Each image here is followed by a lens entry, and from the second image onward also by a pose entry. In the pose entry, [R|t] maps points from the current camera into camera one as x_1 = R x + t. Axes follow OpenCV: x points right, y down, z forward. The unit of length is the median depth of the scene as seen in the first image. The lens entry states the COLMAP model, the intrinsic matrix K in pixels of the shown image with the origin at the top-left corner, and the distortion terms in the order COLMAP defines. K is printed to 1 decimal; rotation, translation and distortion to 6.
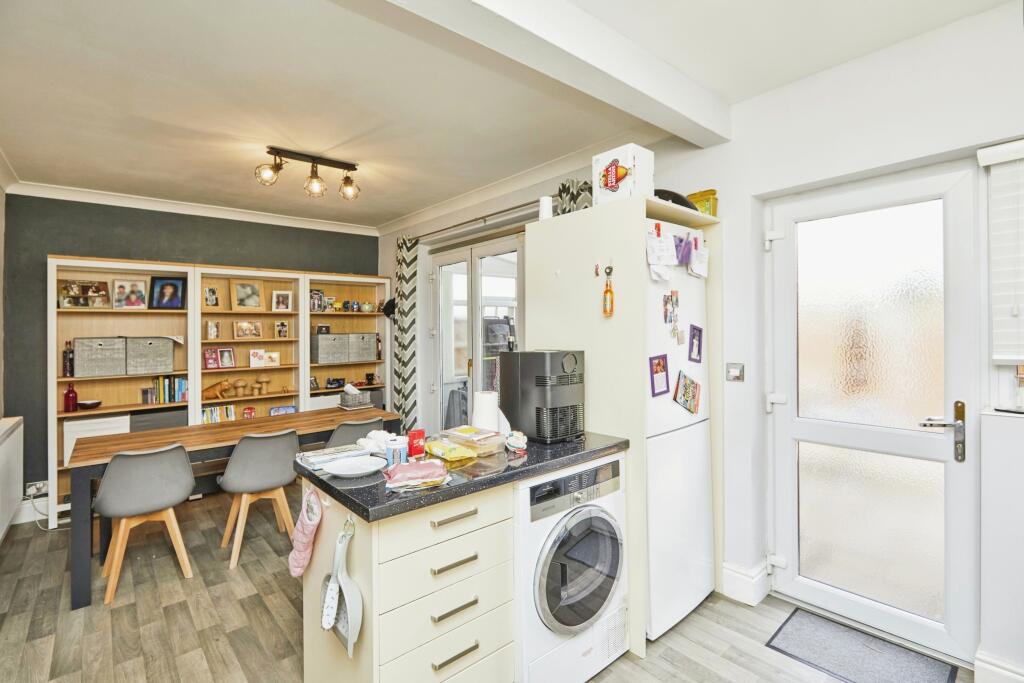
lens RADIAL K [[470.3, 0, 457.7], [0, 470.3, 311.2], [0, 0, 1]] dist [0.043321, 0.000128]
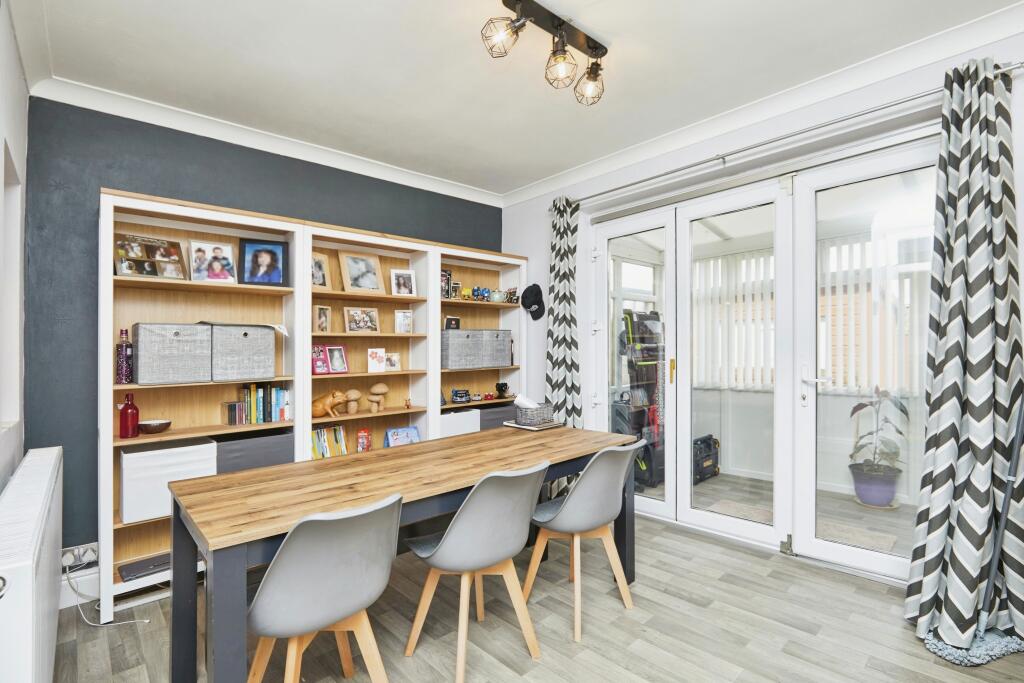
lens RADIAL K [[493.8, 0, 514.3], [0, 493.8, 321.3], [0, 0, 1]] dist [0.012341, 0.000327]
pose [[0.997393, -0.002030, 0.072131, -0.301165], [0.002805, 0.999939, -0.010654, 0.054539], [-0.072105, 0.010828, 0.997338, 0.267771]]
